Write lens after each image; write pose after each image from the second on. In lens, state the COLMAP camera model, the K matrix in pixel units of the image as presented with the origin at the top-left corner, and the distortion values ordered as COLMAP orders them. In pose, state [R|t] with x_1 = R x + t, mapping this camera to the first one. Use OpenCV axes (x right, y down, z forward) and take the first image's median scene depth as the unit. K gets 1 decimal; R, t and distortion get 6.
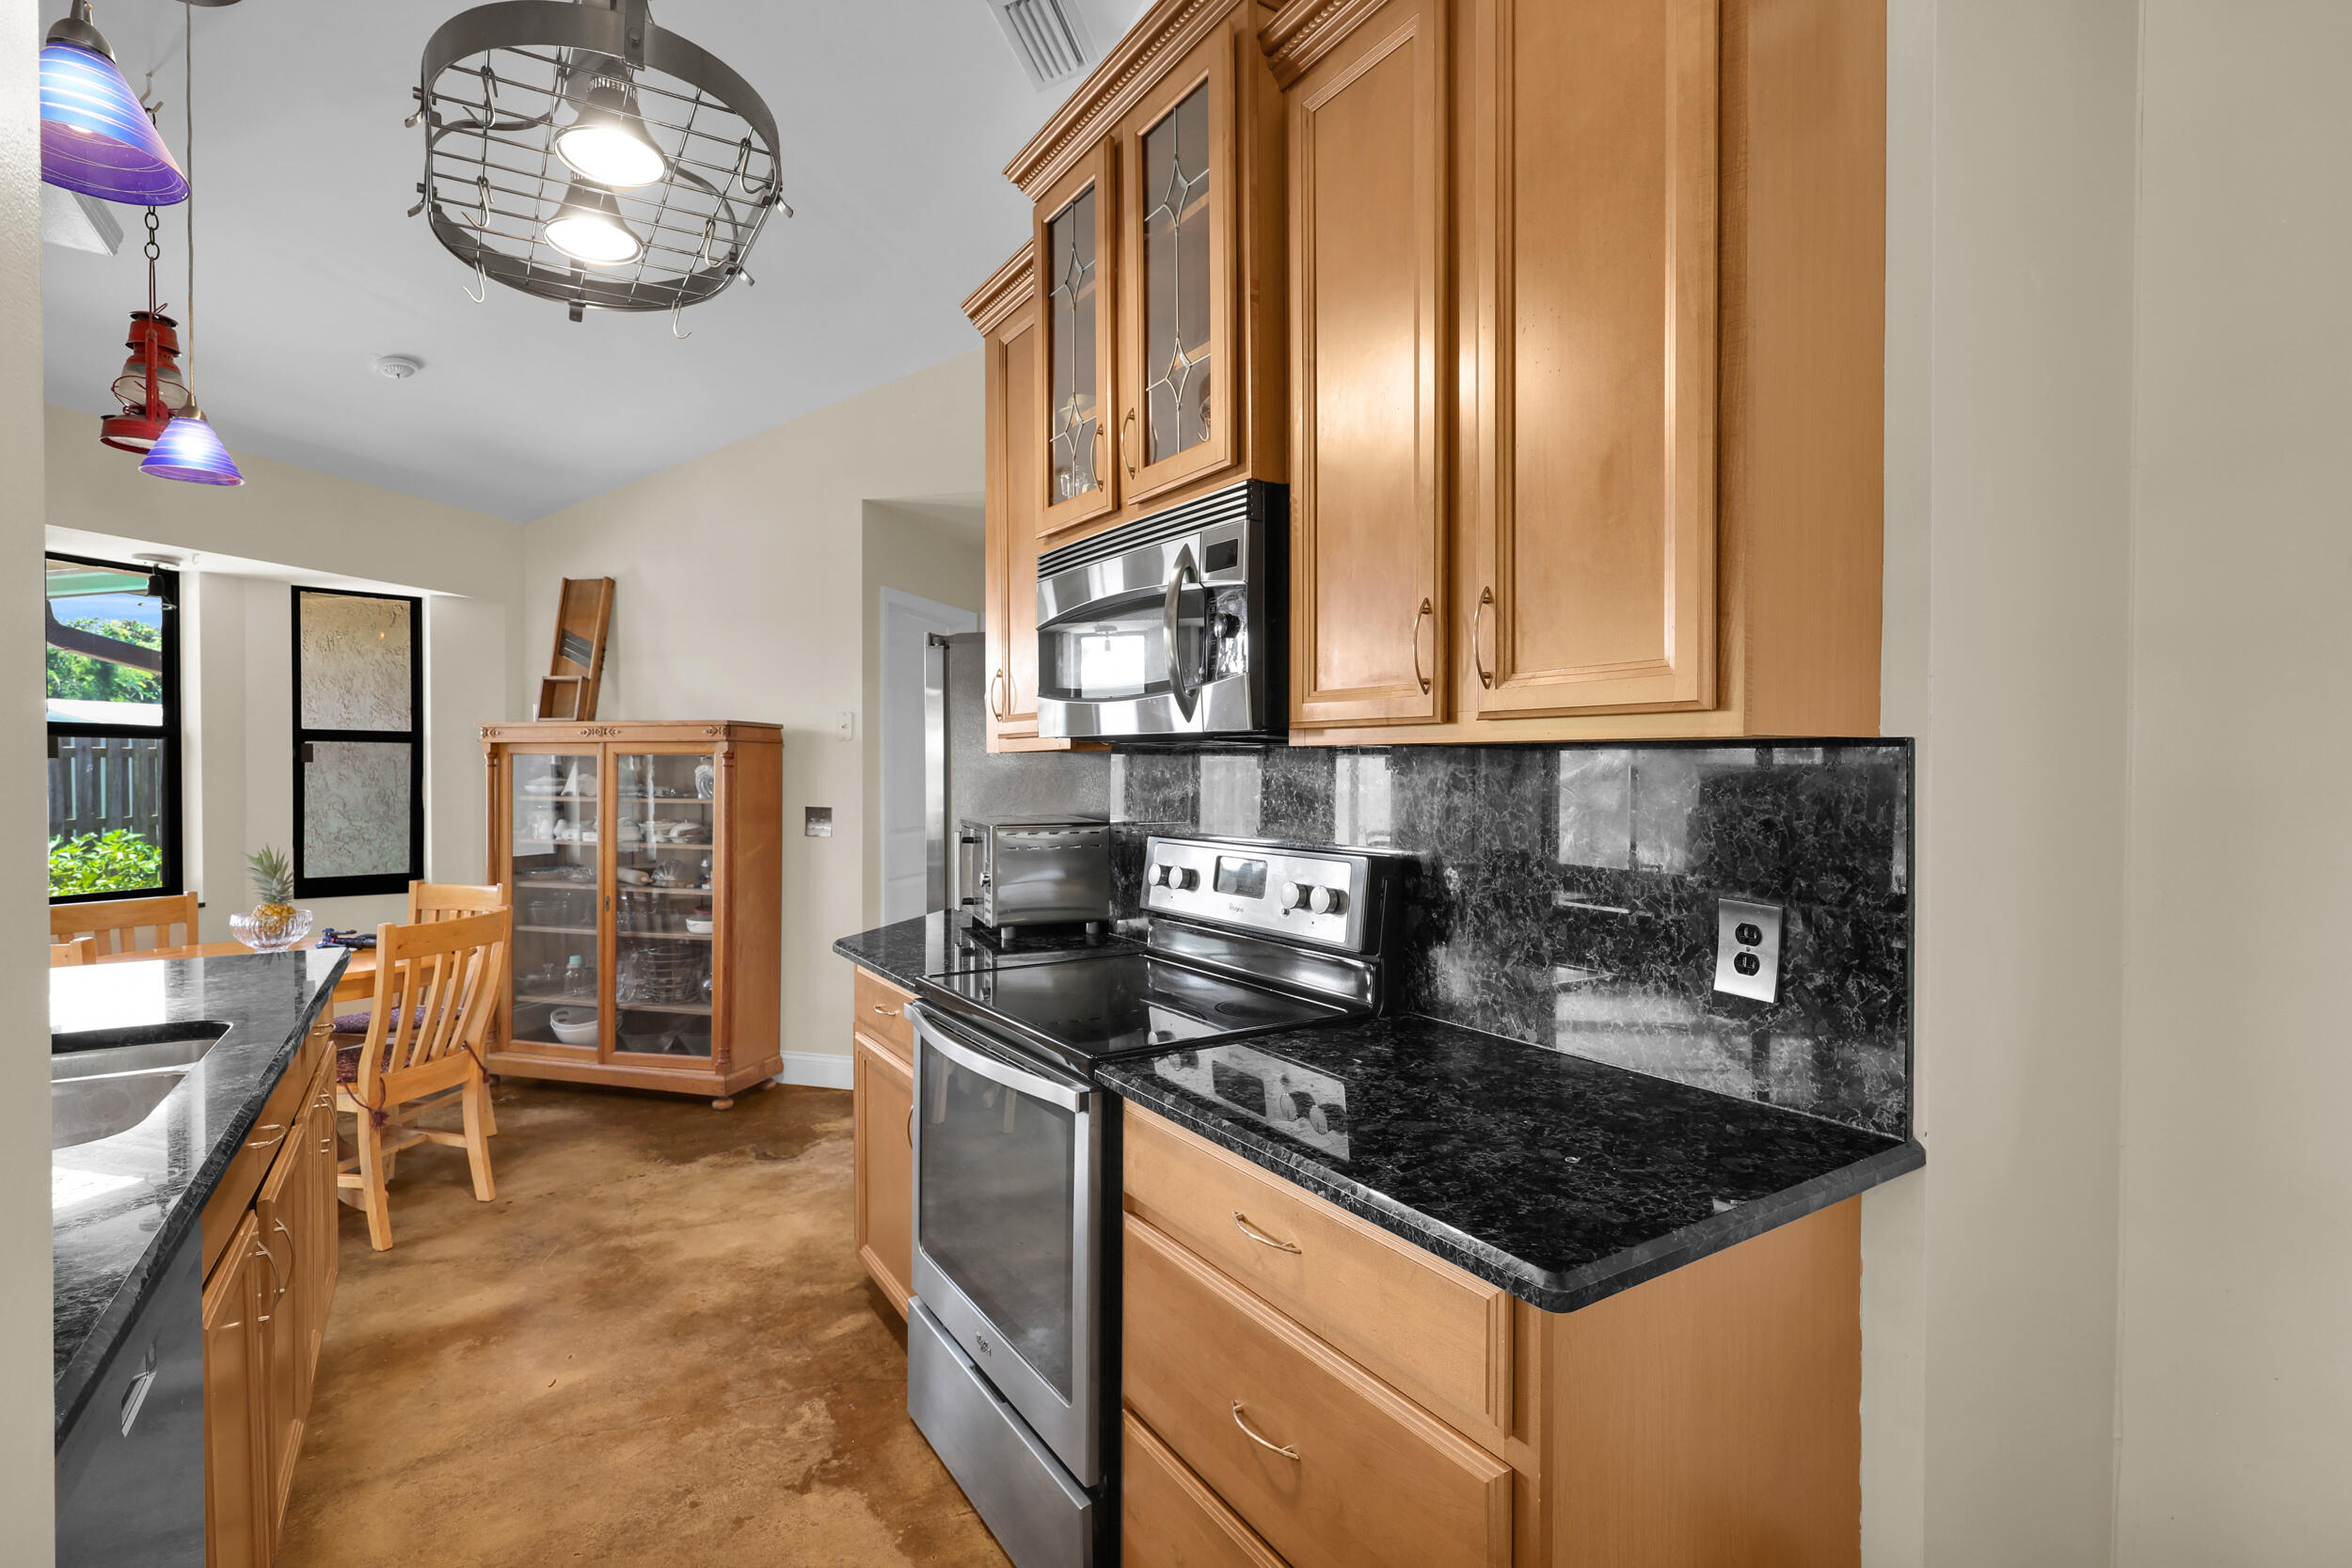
lens RADIAL K [[1096.5, 0, 1176.7], [0, 1096.5, 779.0], [0, 0, 1]] dist [0.000158, 0.001167]
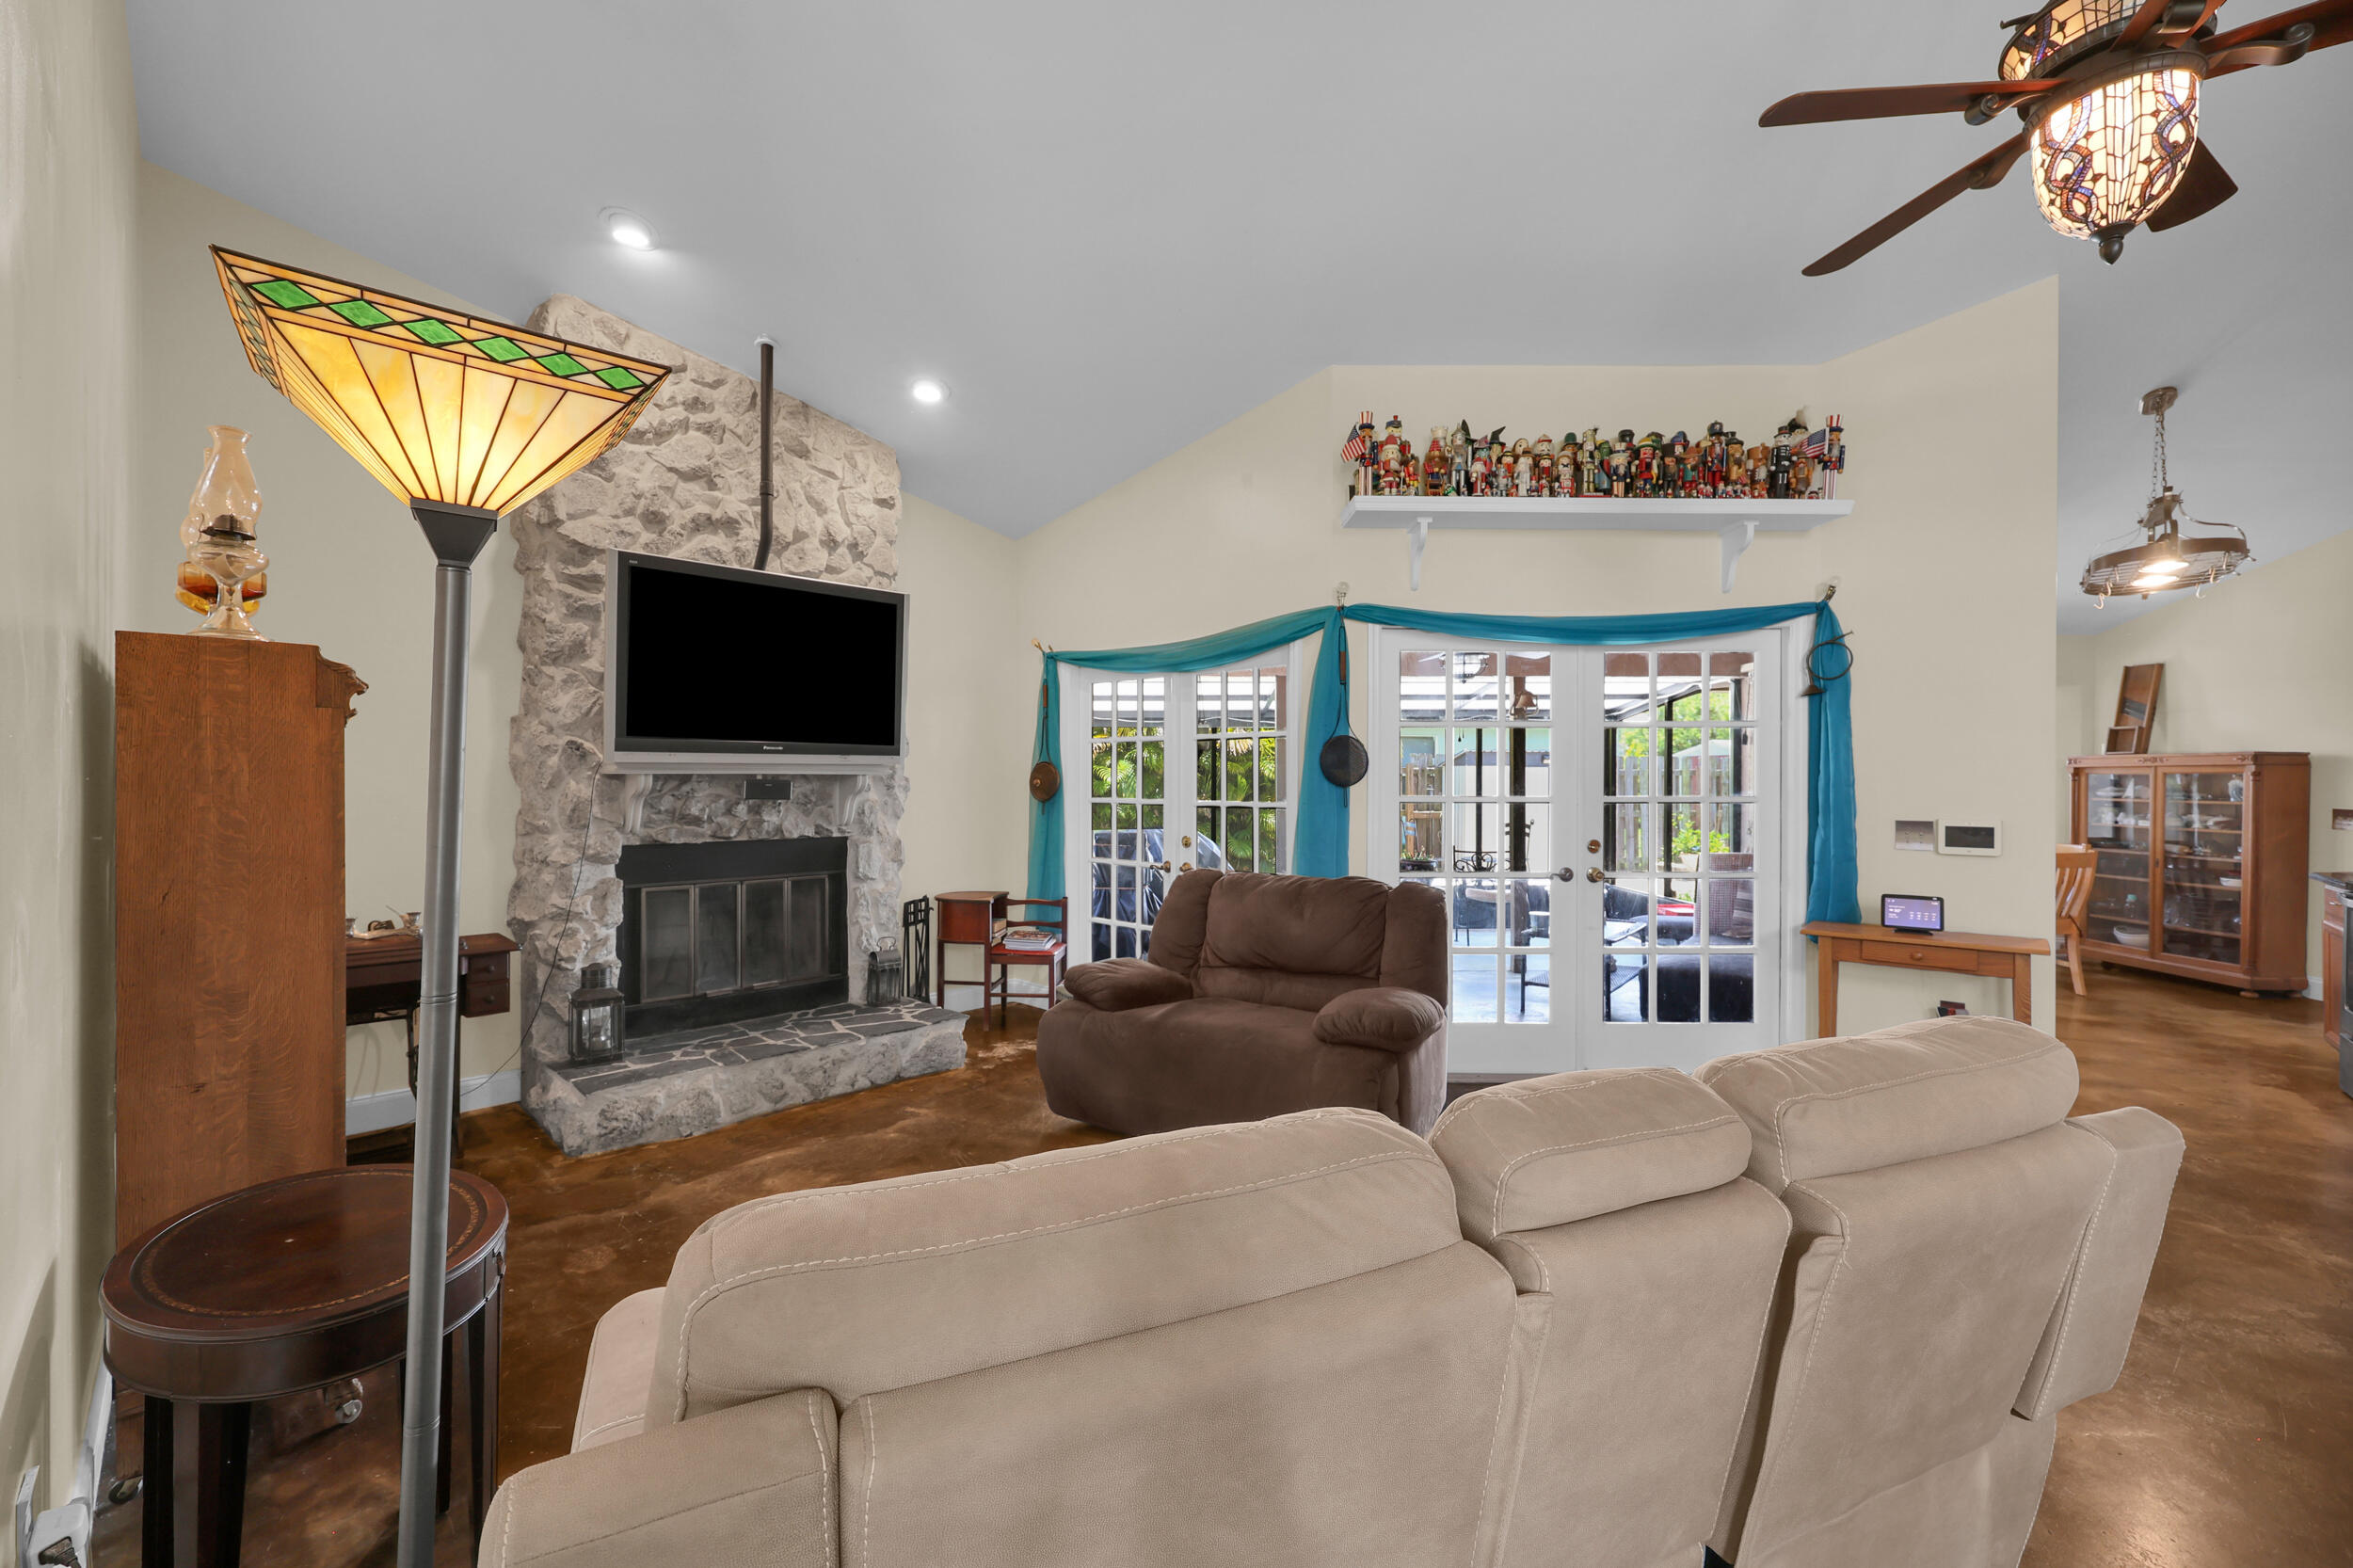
lens RADIAL K [[959.6, 0, 1189.1], [0, 959.6, 780.2], [0, 0, 1]] dist [0.006754, 0.001032]
pose [[0.299454, -0.000068, -0.954111, 0.575226], [-0.011200, 0.999931, -0.003587, 0.012019], [0.954045, 0.011760, 0.299433, -1.097214]]
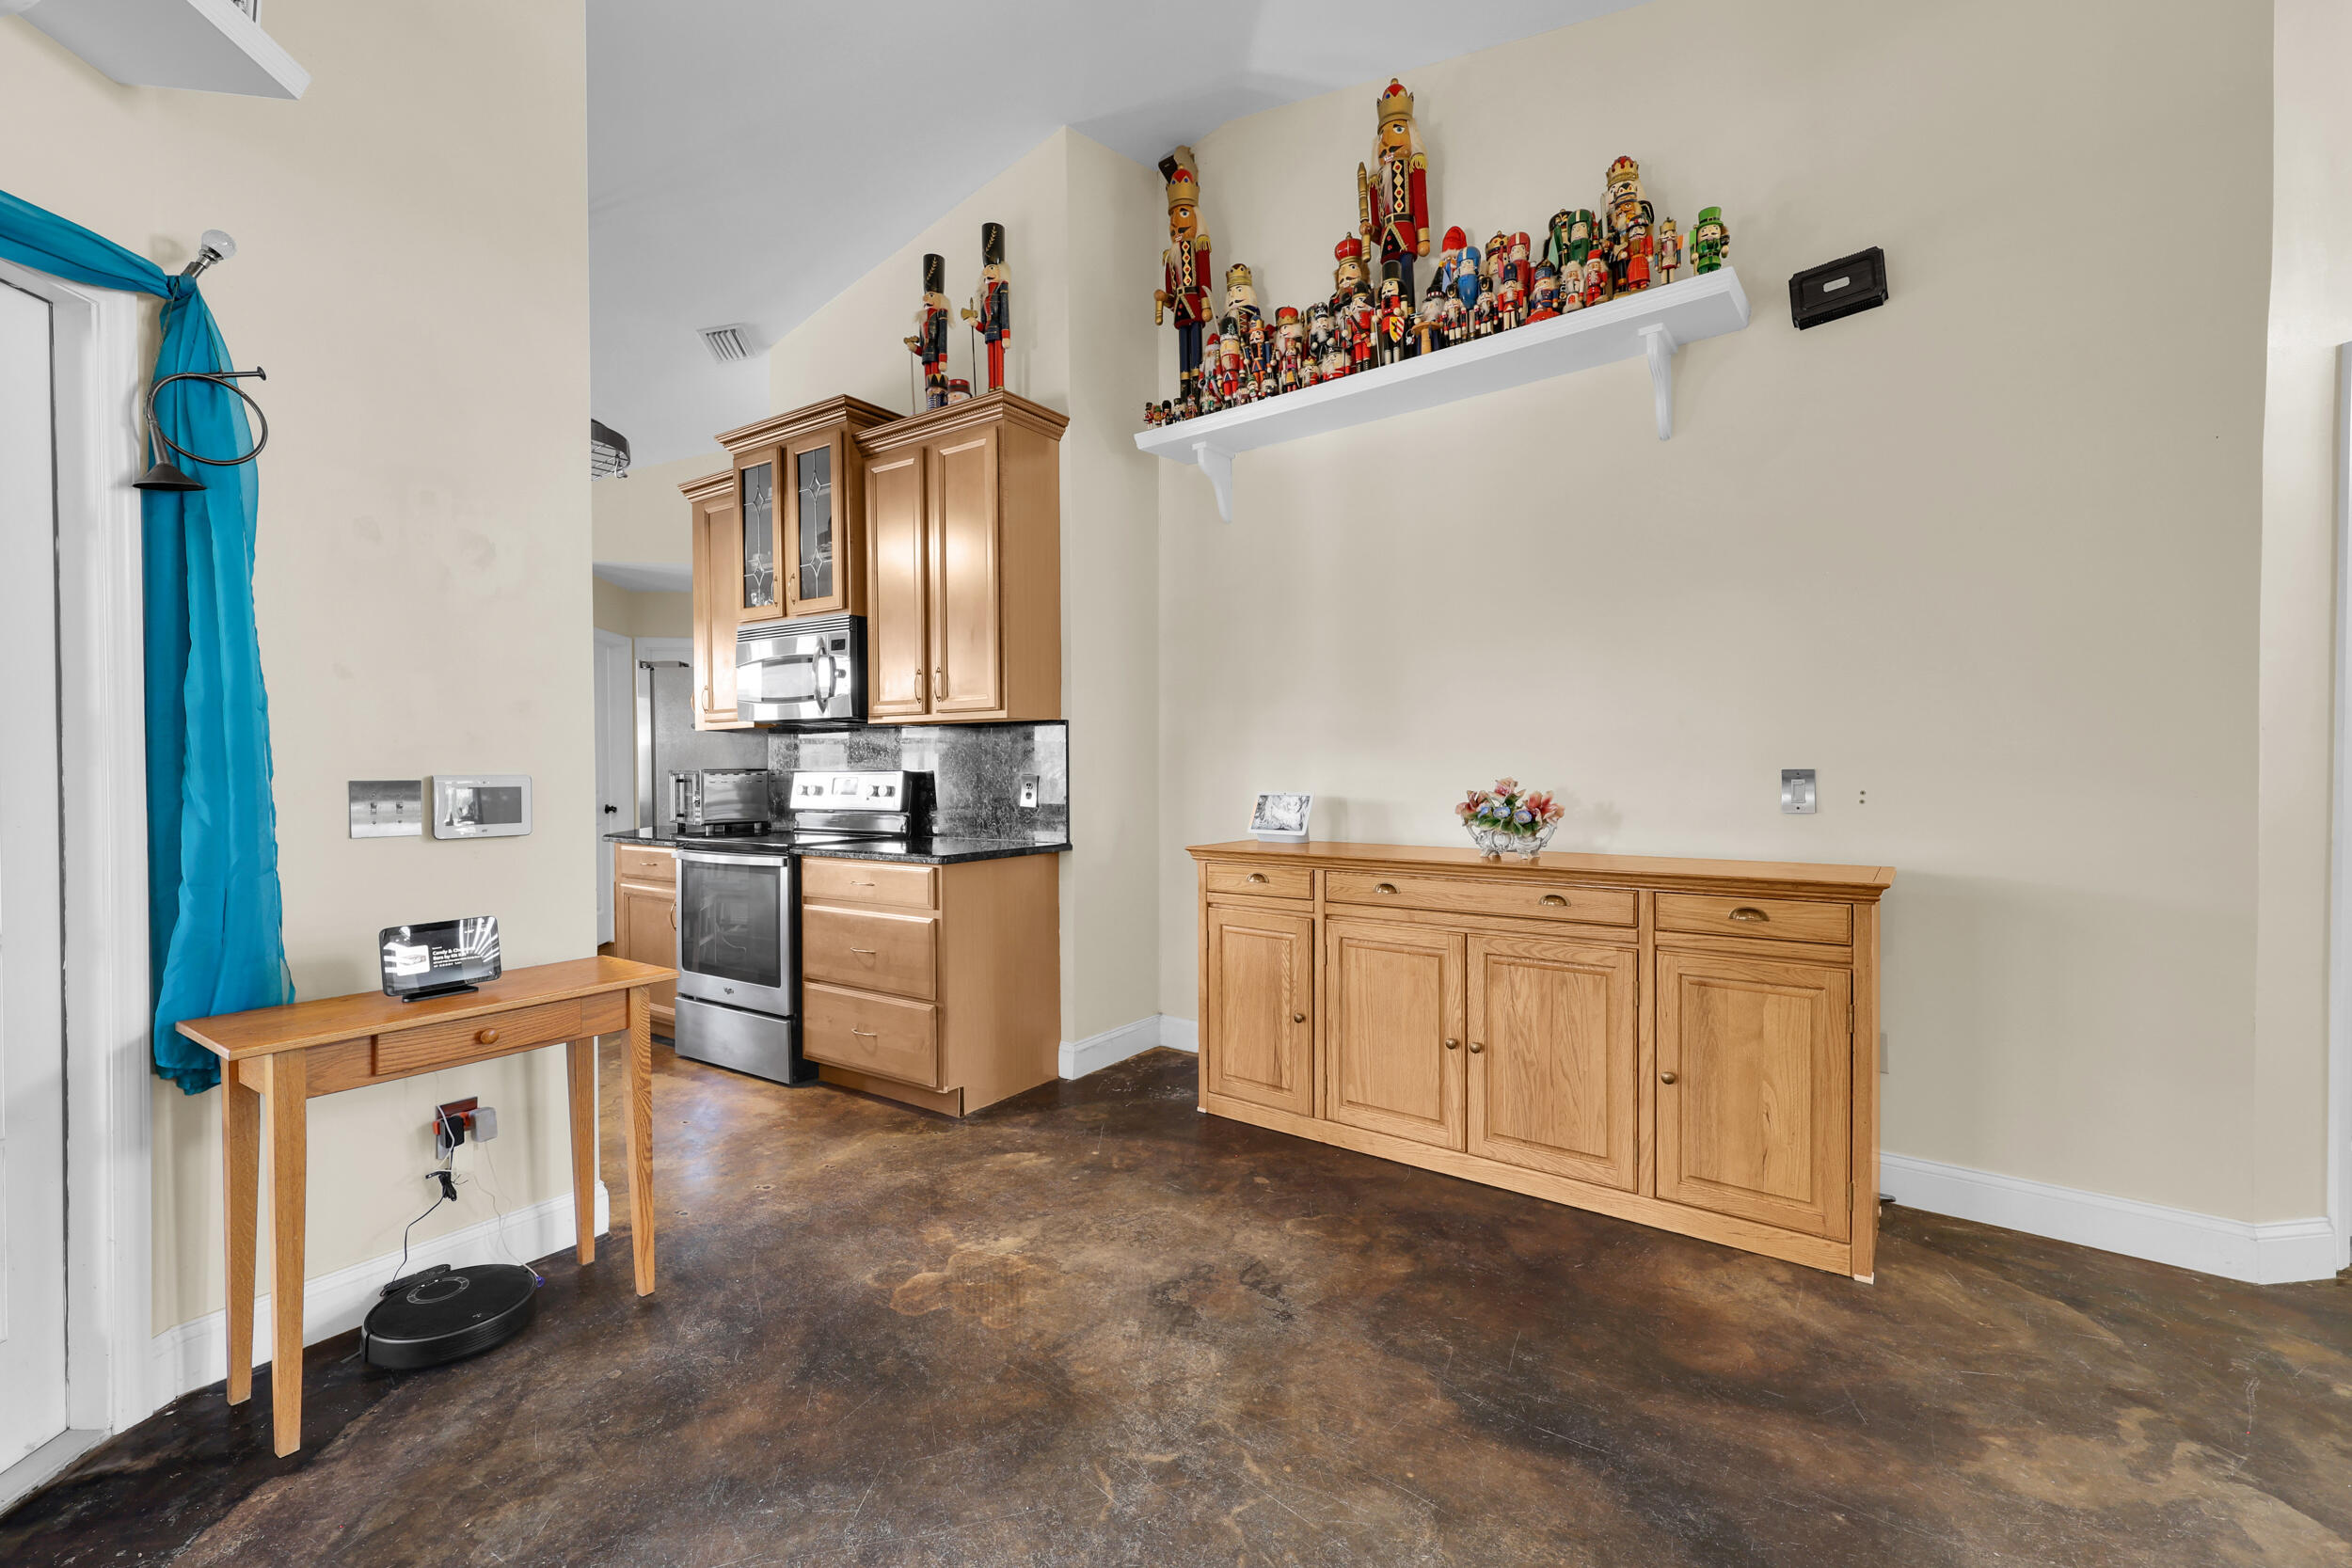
lens RADIAL K [[971.0, 0, 1182.1], [0, 971.0, 777.5], [0, 0, 1]] dist [-0.001128, -0.001027]
pose [[0.915377, -0.010079, 0.402471, -0.068267], [0.010222, 0.999946, 0.001794, 0.049506], [-0.402468, 0.002471, 0.915431, -0.666412]]
